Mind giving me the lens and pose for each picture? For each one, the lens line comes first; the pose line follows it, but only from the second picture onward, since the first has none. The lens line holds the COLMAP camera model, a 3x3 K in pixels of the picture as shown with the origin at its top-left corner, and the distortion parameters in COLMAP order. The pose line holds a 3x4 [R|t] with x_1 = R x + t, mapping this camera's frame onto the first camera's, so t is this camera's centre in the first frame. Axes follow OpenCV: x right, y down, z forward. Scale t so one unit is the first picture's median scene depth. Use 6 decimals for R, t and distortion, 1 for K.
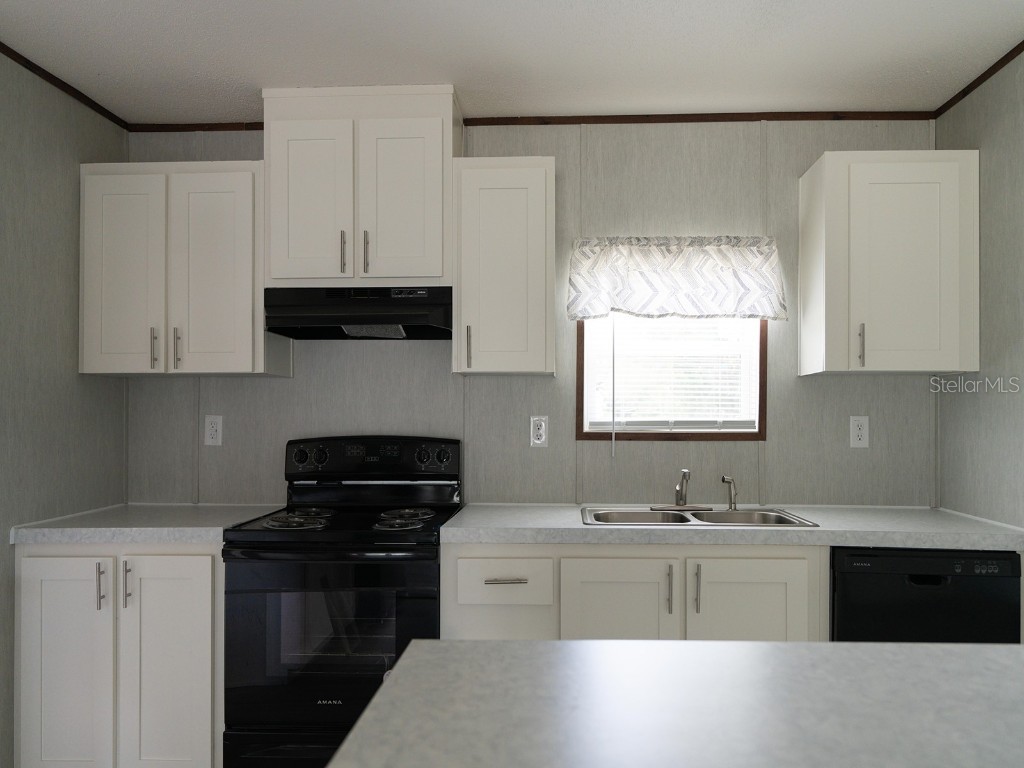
lens RADIAL K [[687.0, 0, 511.7], [0, 687.0, 419.1], [0, 0, 1]] dist [-0.007341, 0.004308]
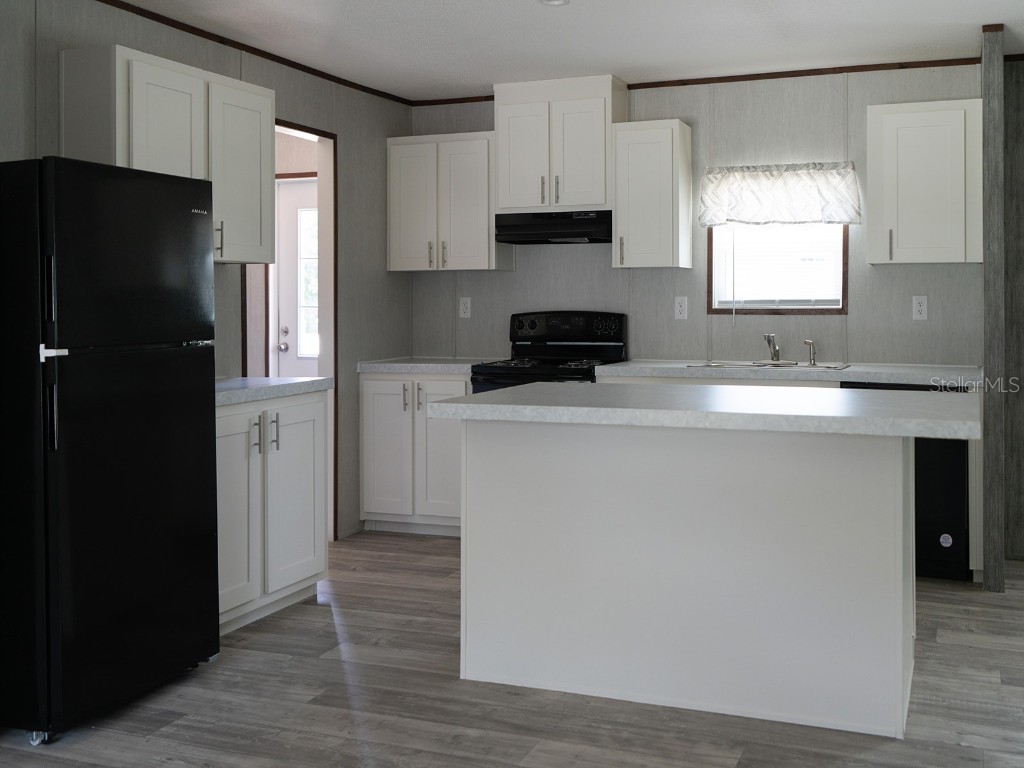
lens RADIAL K [[942.9, 0, 513.0], [0, 942.9, 384.2], [0, 0, 1]] dist [0.012048, 0.000000]
pose [[0.937977, 0.028328, -0.345538, 0.409670], [0.001350, 0.996350, 0.085350, 0.008825], [0.346695, -0.080523, 0.934515, -0.973295]]
